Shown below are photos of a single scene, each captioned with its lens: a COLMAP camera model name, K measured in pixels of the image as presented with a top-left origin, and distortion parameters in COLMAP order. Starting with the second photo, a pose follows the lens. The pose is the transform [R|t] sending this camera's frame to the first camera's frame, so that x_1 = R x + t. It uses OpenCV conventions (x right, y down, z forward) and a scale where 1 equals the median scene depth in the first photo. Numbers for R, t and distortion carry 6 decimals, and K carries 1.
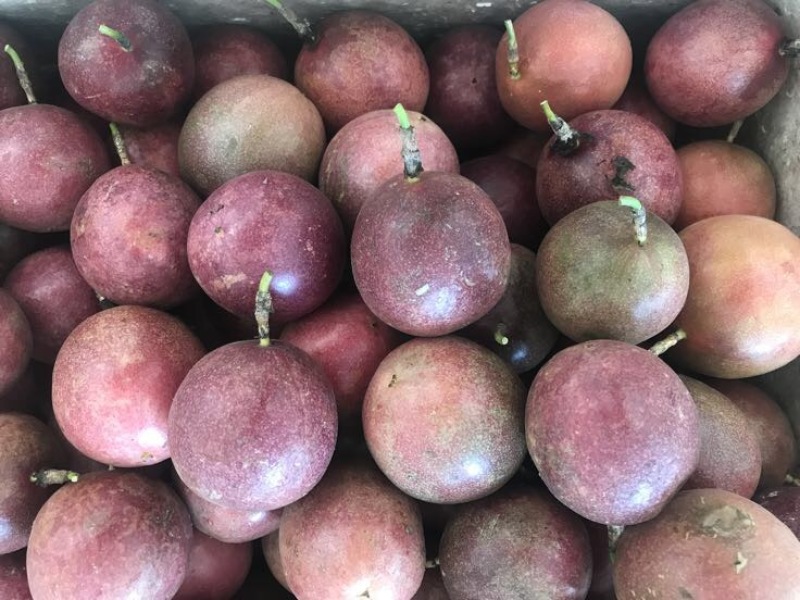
lens RADIAL K [[654.6, 0, 392.0], [0, 654.6, 294.9], [0, 0, 1]] dist [0.022261, -0.030120]
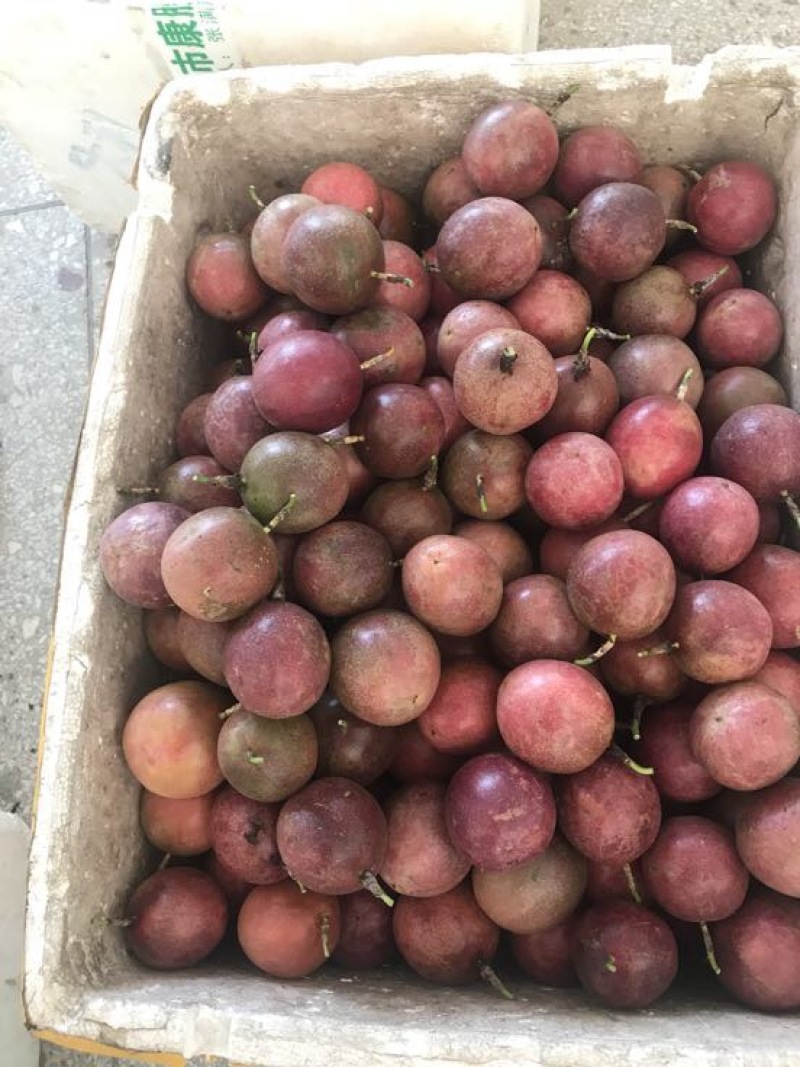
lens RADIAL K [[873.1, 0, 401.5], [0, 873.1, 522.4], [0, 0, 1]] dist [0.022261, -0.030120]
pose [[-0.991306, -0.019336, 0.130145, -0.204572], [0.040780, -0.985586, 0.164187, 0.189341], [0.125094, 0.168067, 0.977806, -0.958128]]
